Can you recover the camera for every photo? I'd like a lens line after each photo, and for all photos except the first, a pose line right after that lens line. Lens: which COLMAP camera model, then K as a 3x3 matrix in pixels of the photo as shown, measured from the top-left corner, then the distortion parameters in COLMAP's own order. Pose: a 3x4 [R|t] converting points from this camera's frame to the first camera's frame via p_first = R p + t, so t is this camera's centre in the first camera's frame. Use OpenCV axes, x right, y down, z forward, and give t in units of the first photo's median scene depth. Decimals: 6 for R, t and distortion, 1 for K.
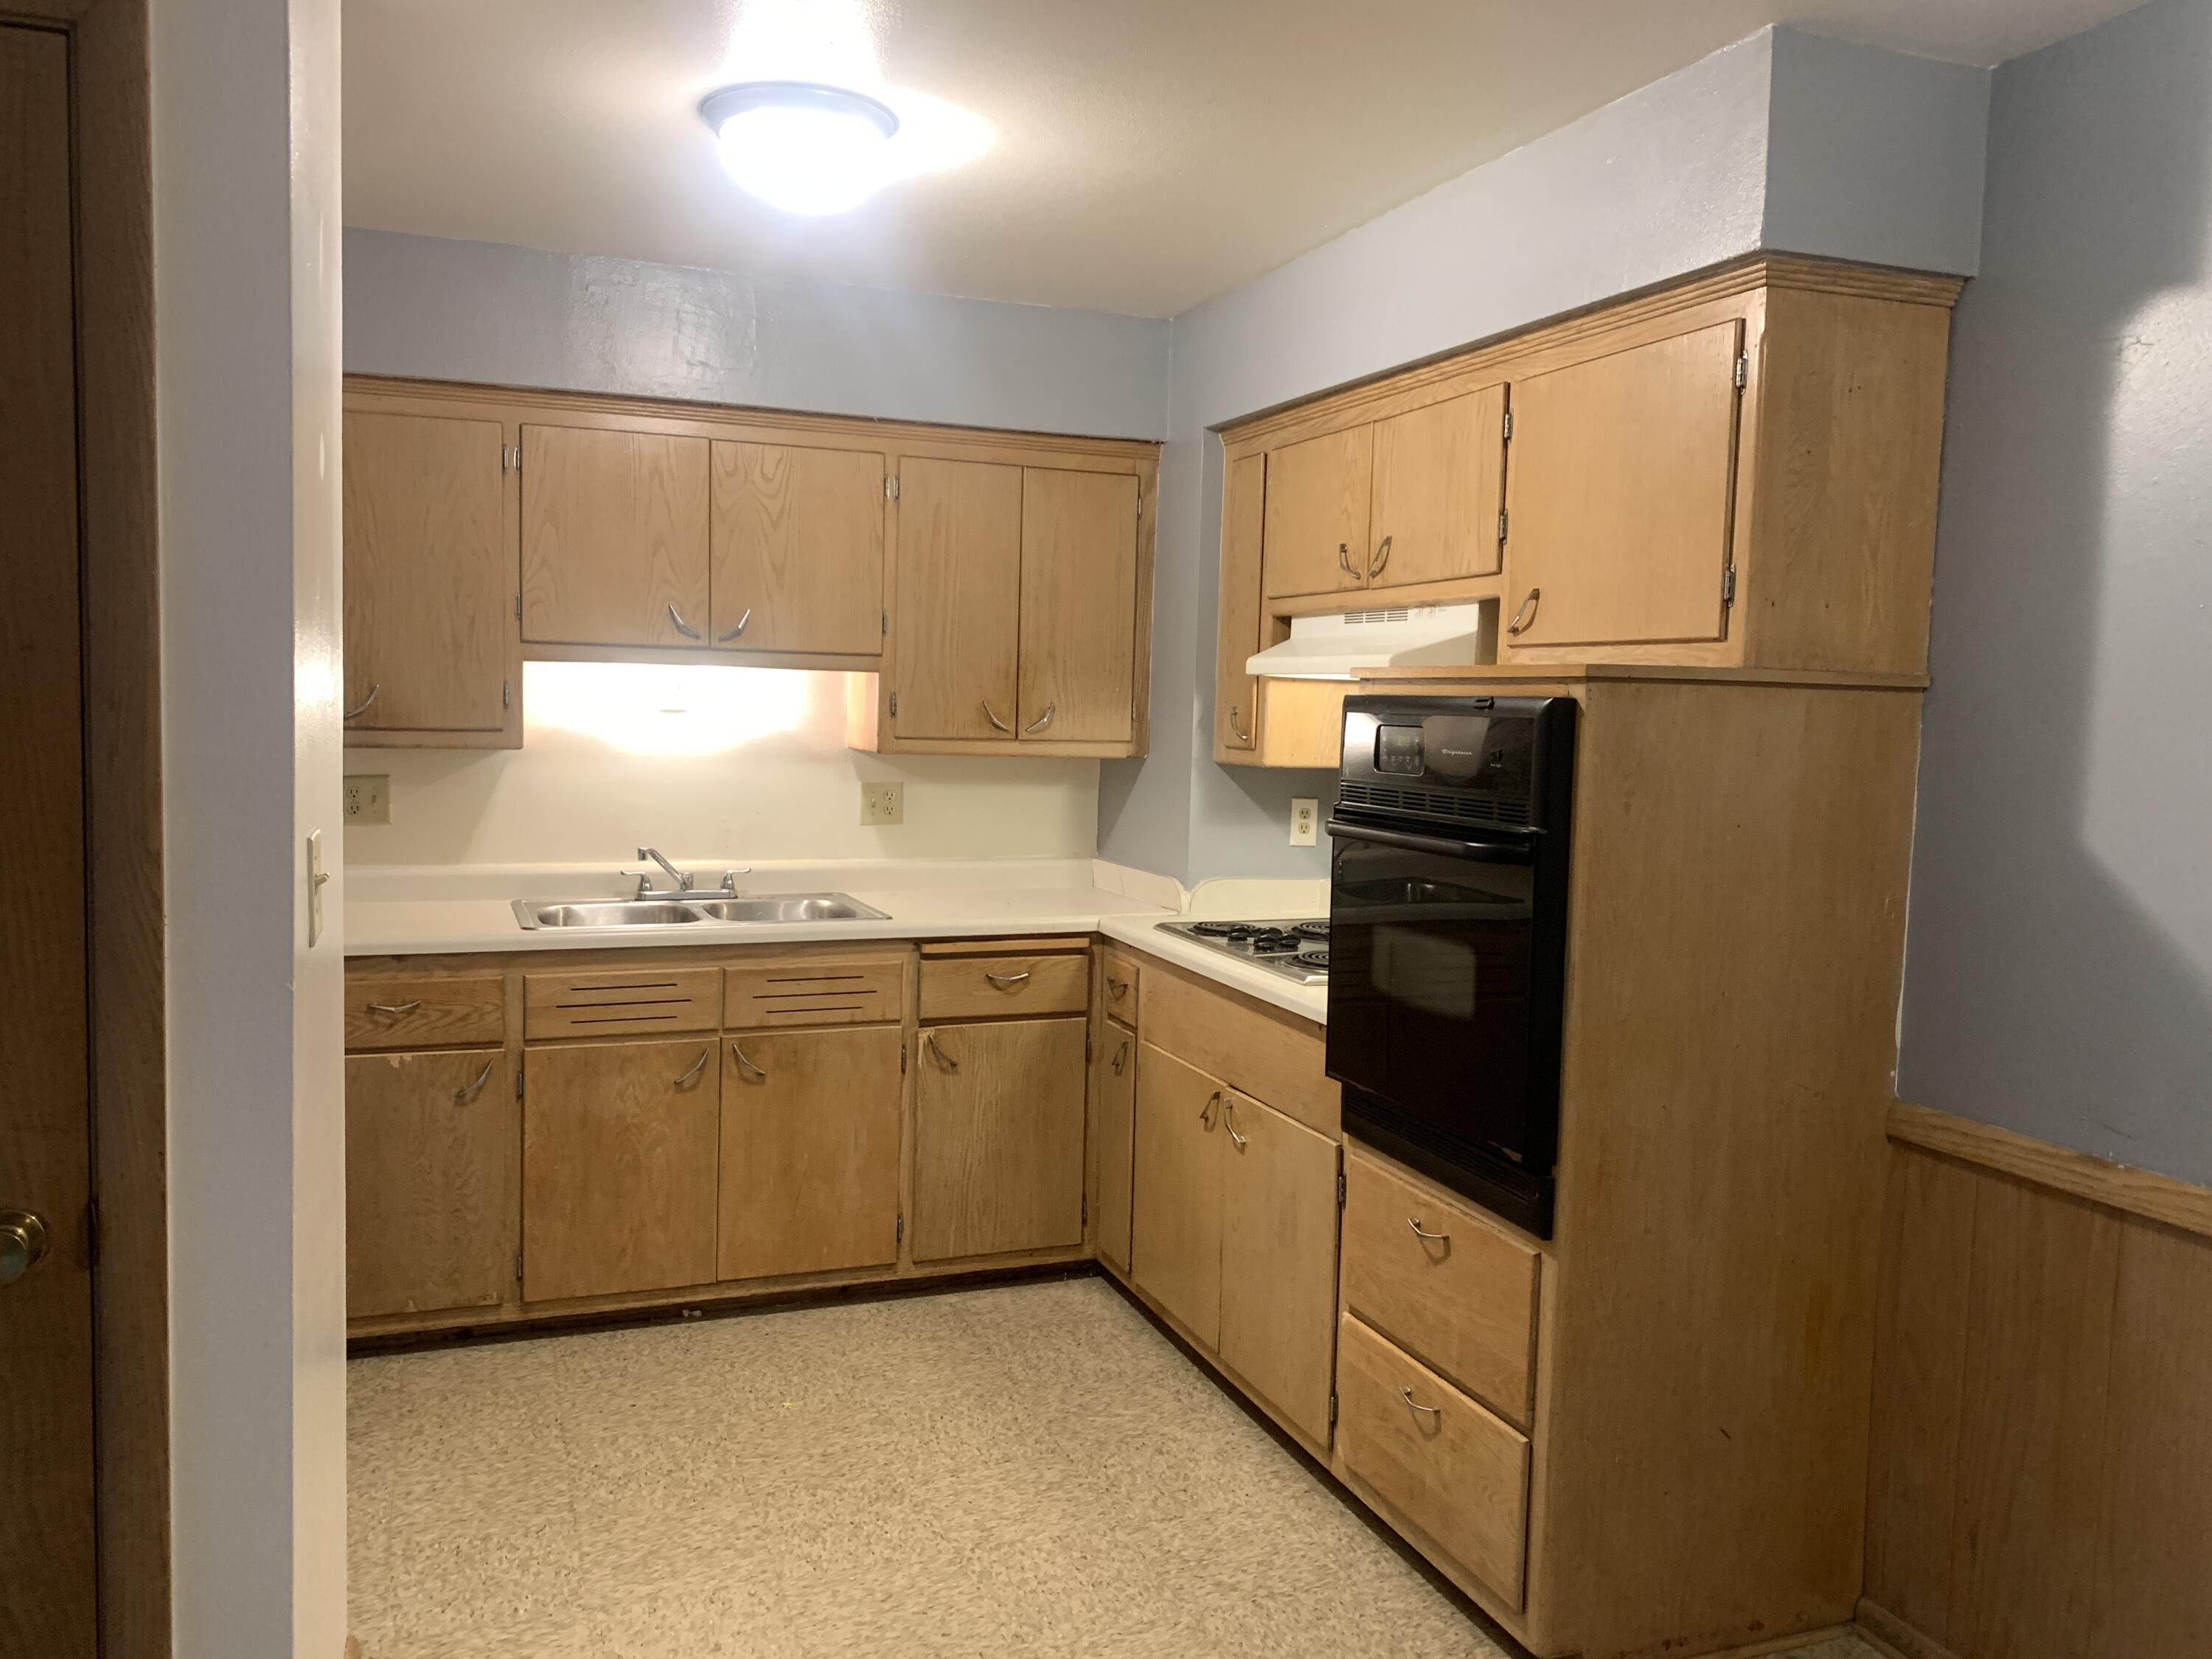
lens RADIAL K [[1661.1, 0, 1103.9], [0, 1661.1, 808.0], [0, 0, 1]] dist [0.001061, 0.003966]
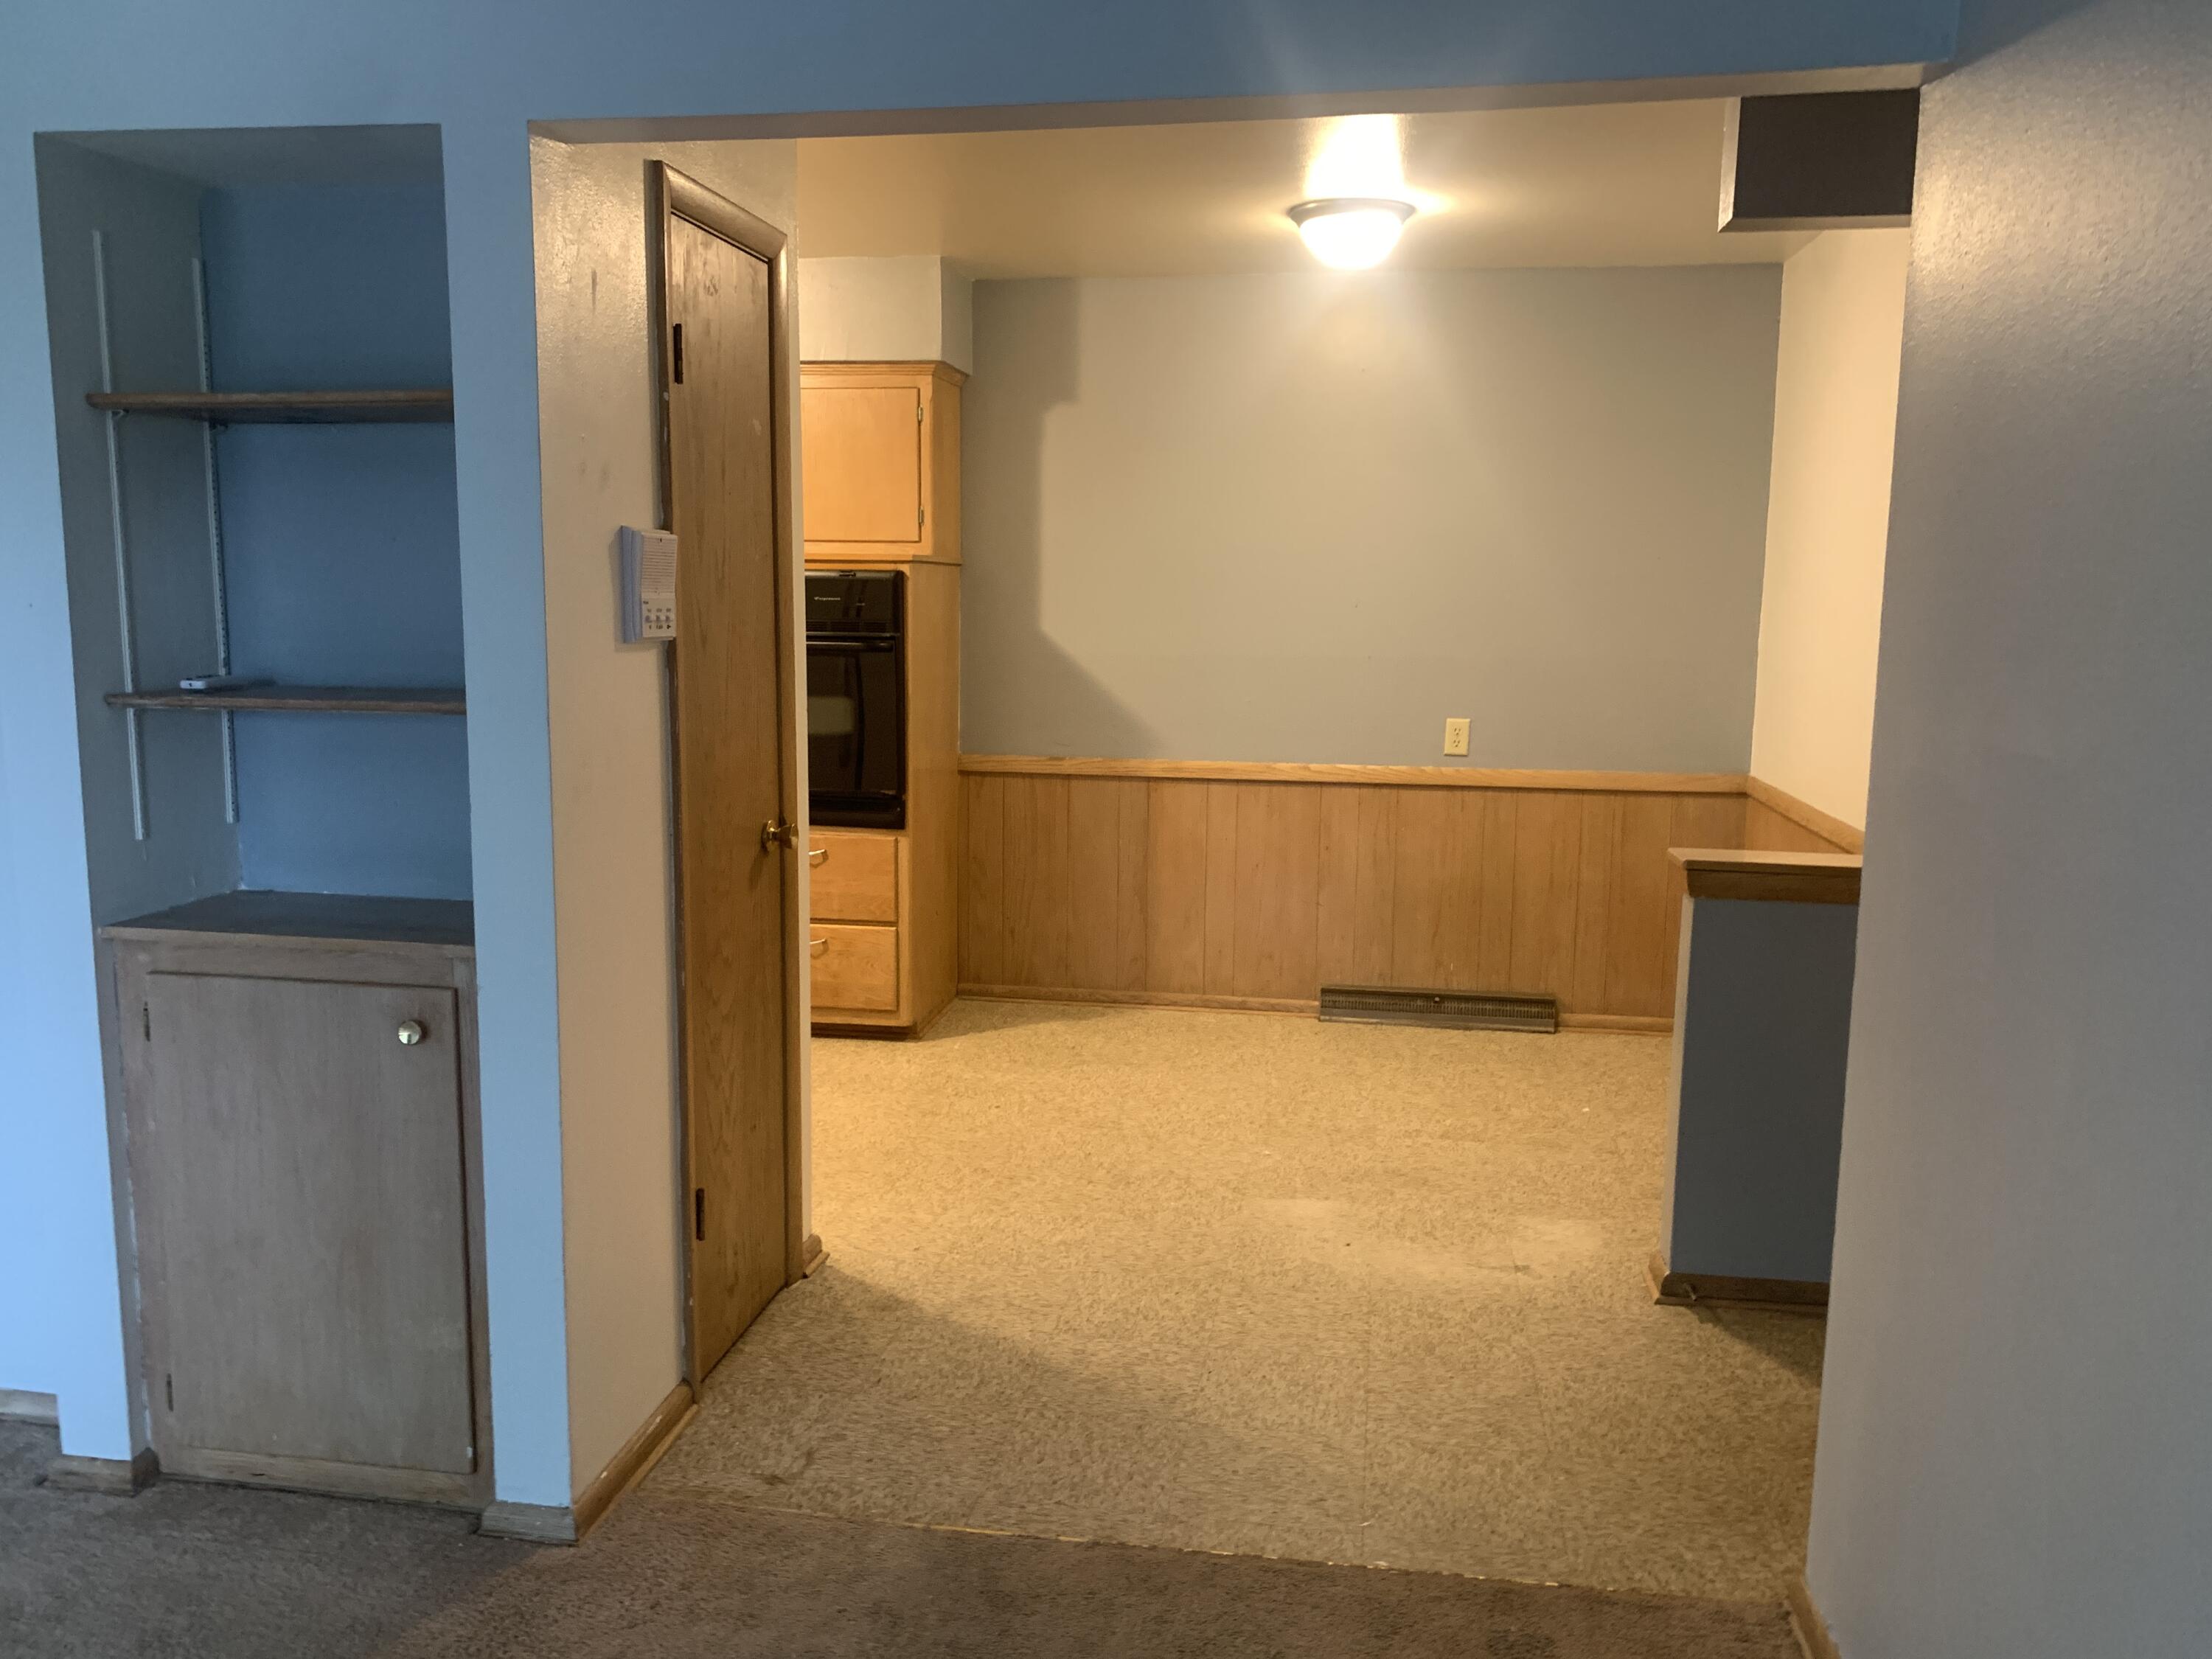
lens RADIAL K [[1661.1, 0, 1103.8], [0, 1661.1, 834.7], [0, 0, 1]] dist [0.001061, 0.003966]
pose [[0.504010, -0.148191, 0.850890, -1.385436], [0.056592, 0.988720, 0.138675, -0.012494], [-0.861842, -0.021740, 0.506711, -0.289115]]
